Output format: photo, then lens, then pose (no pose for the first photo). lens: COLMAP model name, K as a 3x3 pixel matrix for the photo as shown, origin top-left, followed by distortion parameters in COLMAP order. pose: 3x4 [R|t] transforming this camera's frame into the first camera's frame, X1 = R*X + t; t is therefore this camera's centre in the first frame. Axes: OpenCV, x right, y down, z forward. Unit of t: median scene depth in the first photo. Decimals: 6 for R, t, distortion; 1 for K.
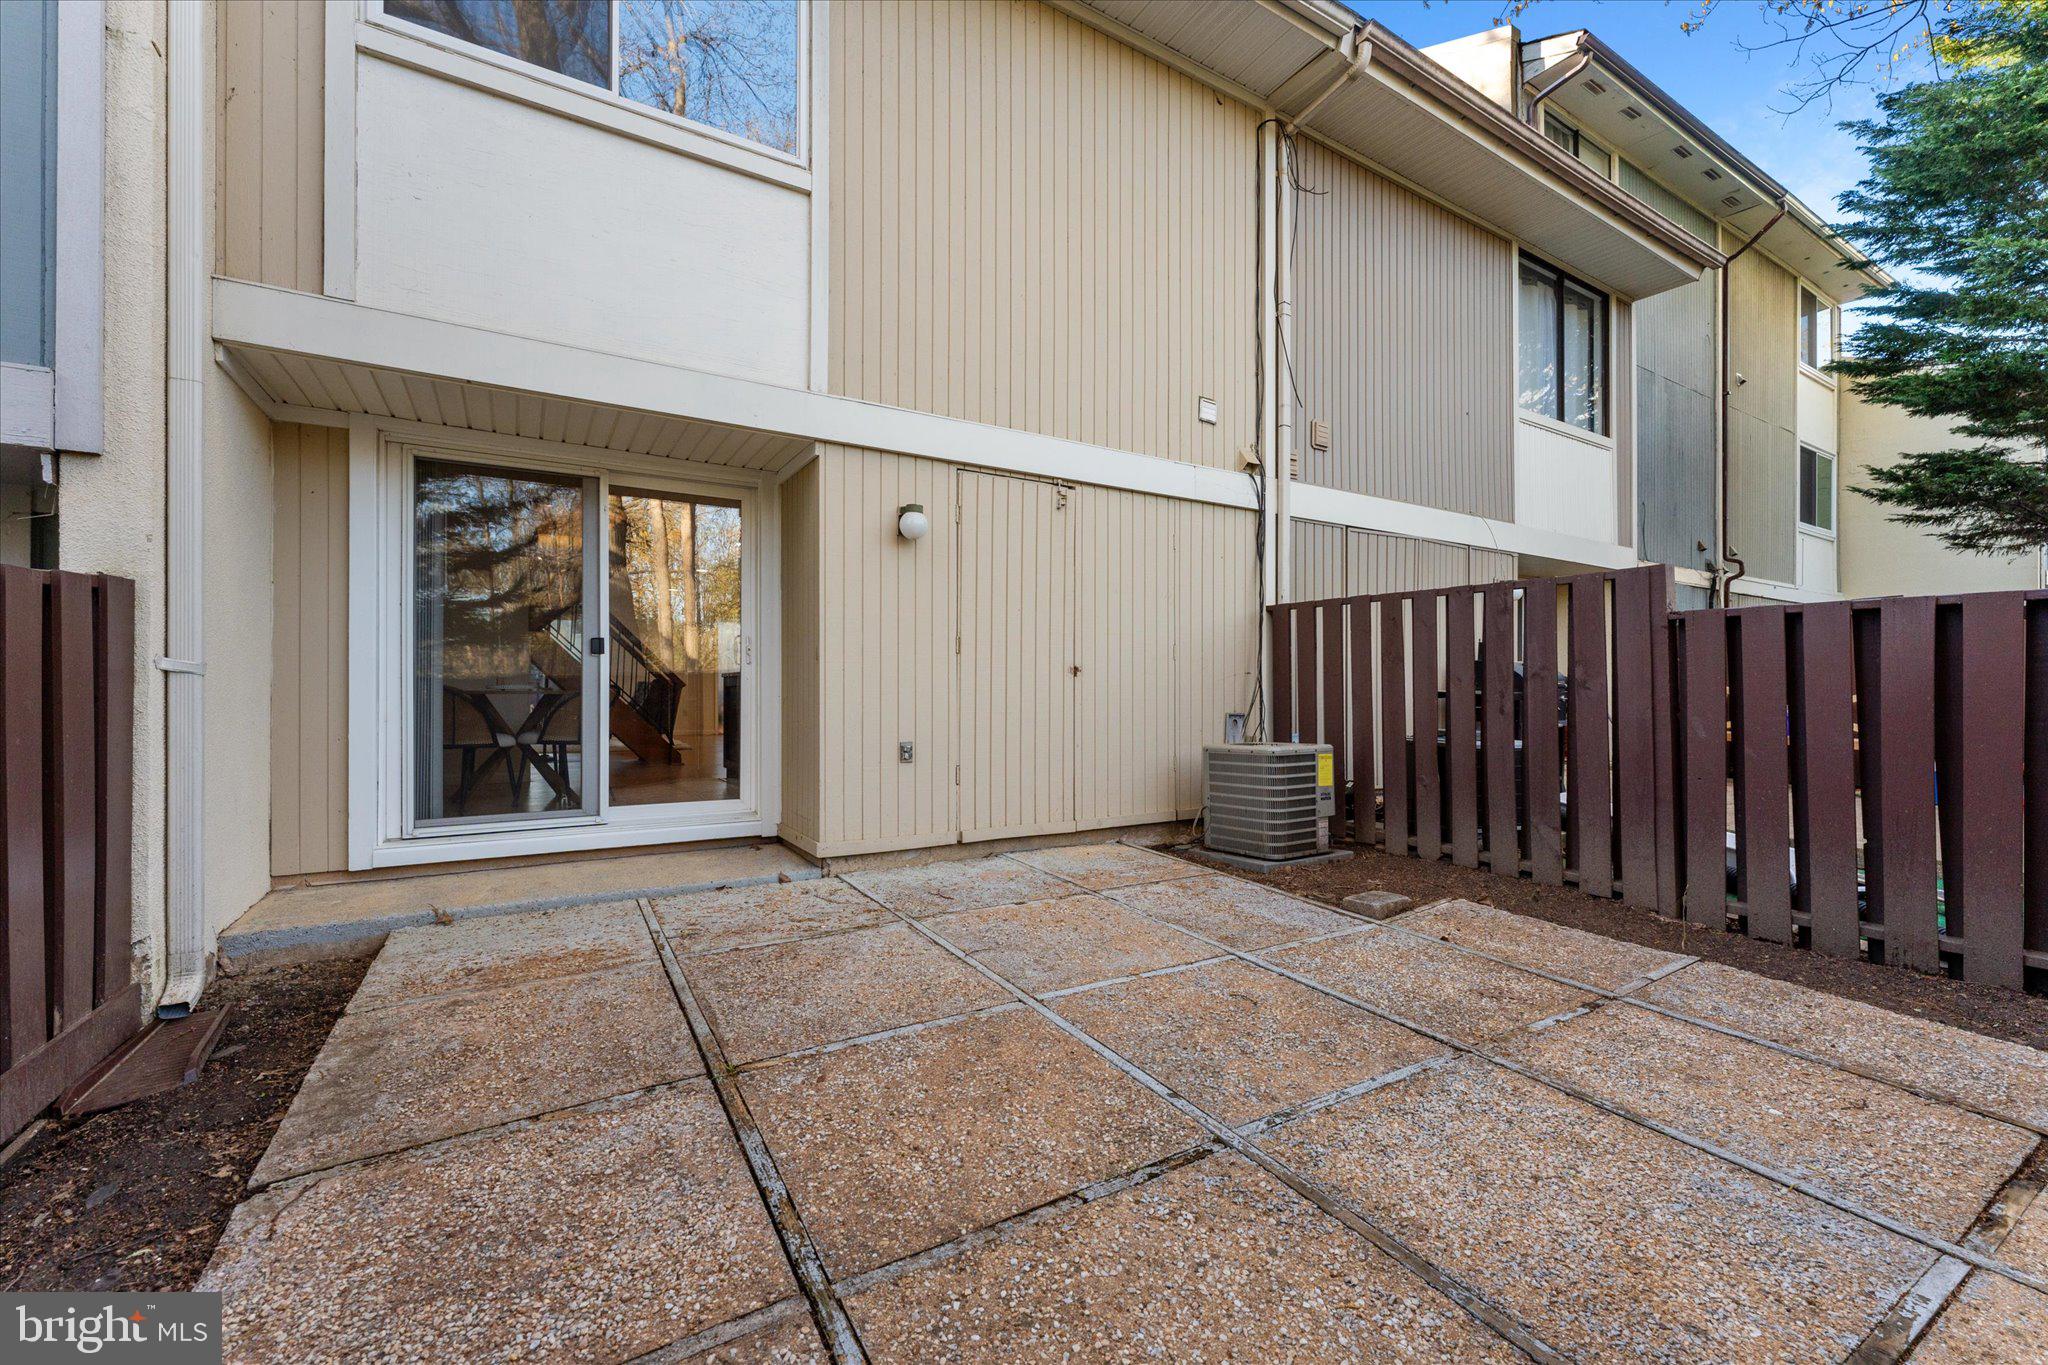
lens RADIAL K [[818.1, 0, 1027.2], [0, 818.1, 680.6], [0, 0, 1]] dist [0.002355, -0.000322]
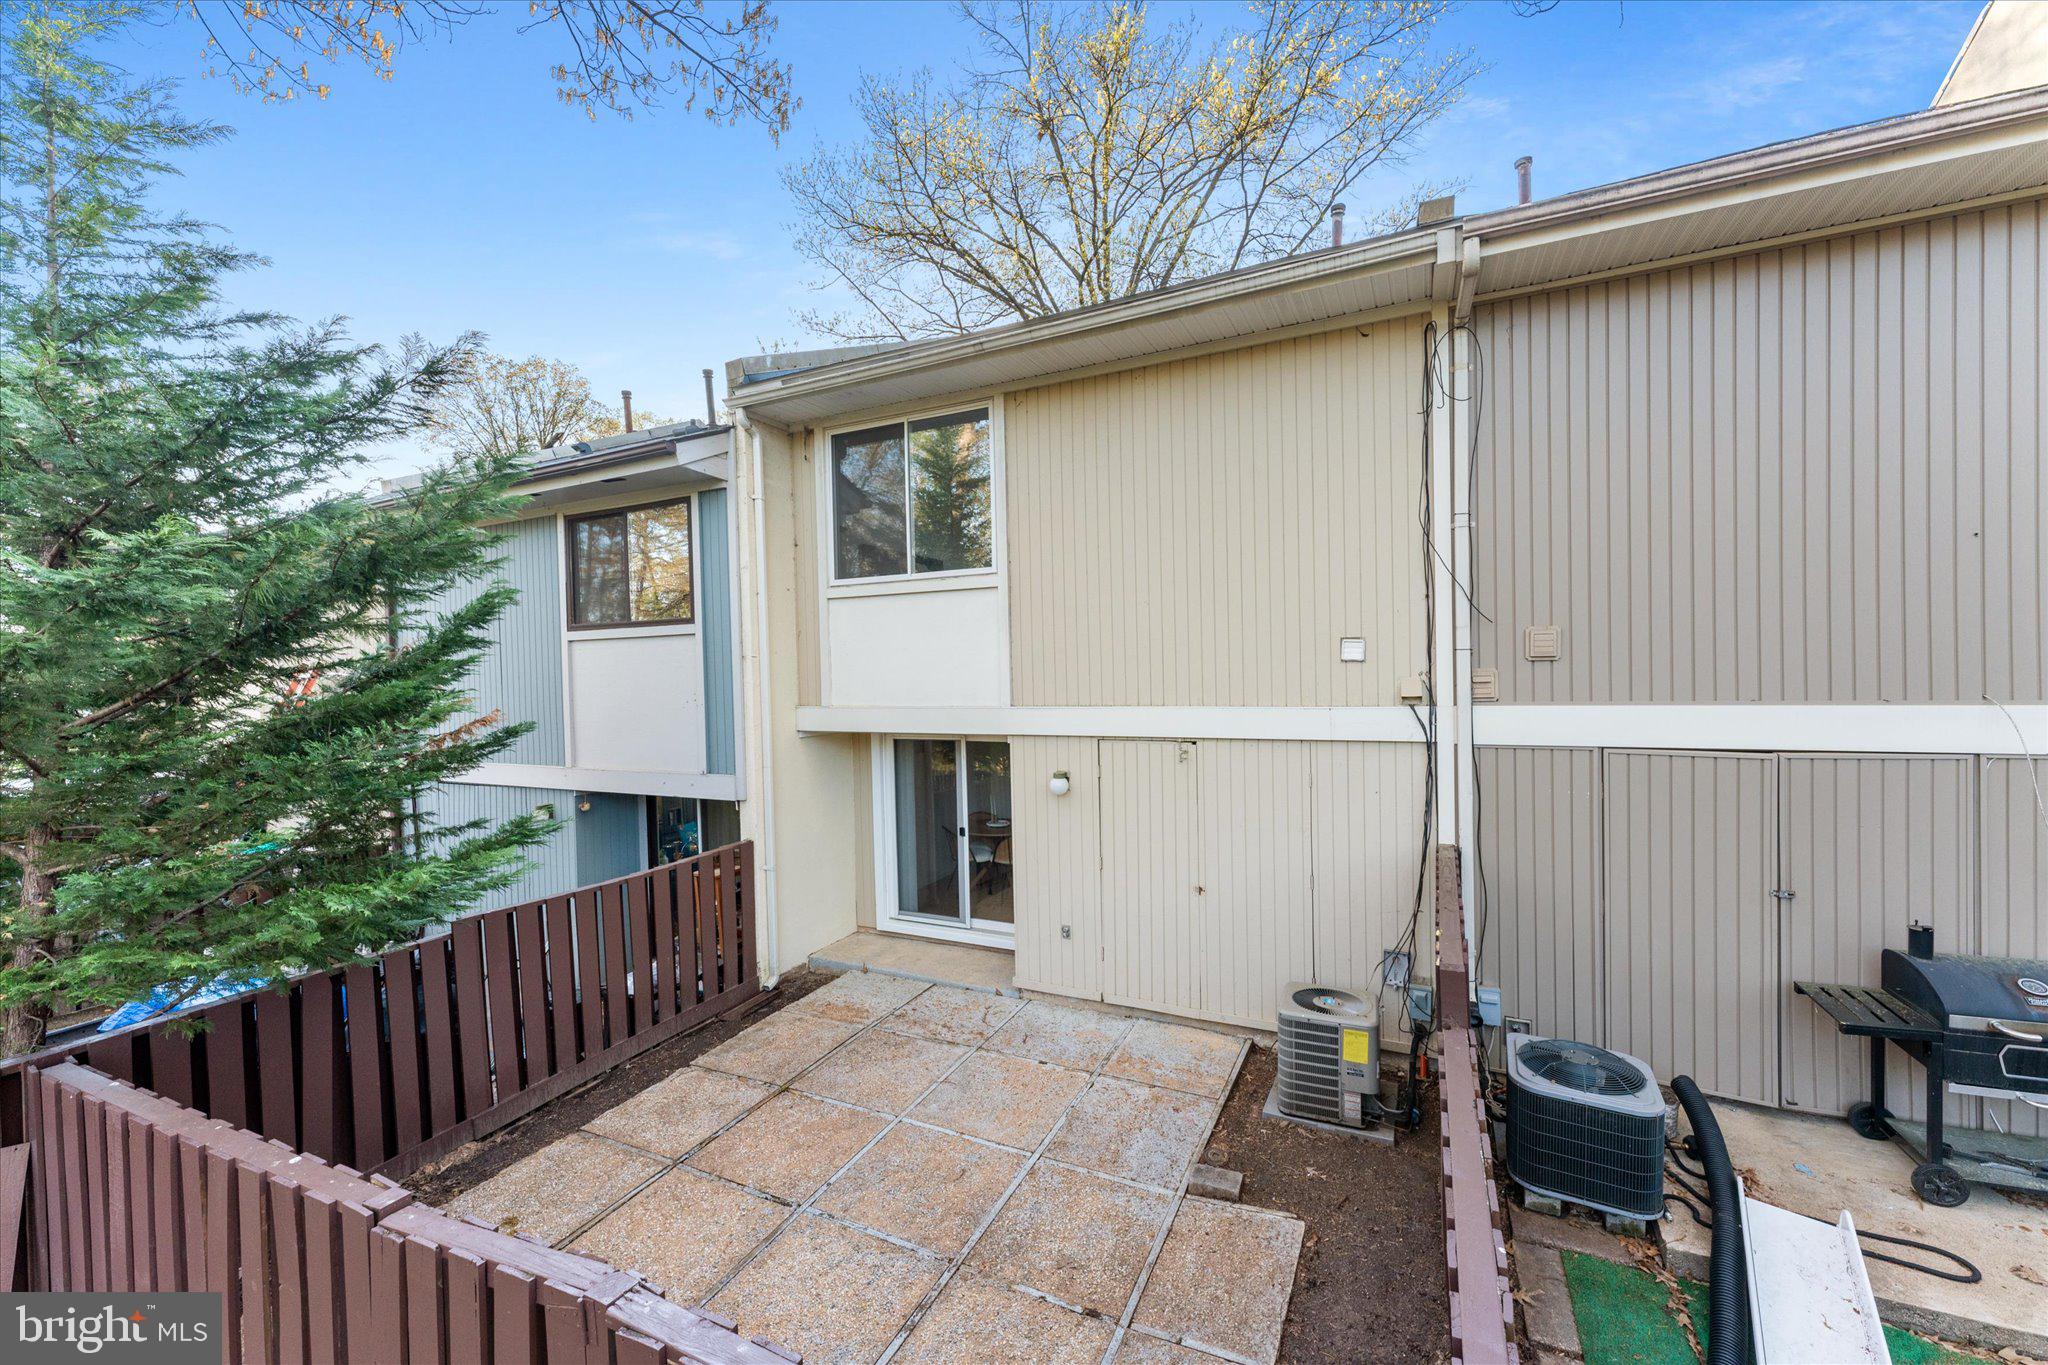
lens RADIAL K [[818.1, 0, 1035.8], [0, 818.1, 681.0], [0, 0, 1]] dist [0.002355, -0.000322]
pose [[0.549672, 0.003857, -0.835372, 1.424608], [0.028598, 0.999316, 0.023432, -0.544128], [0.834891, -0.036770, 0.549186, 0.183157]]
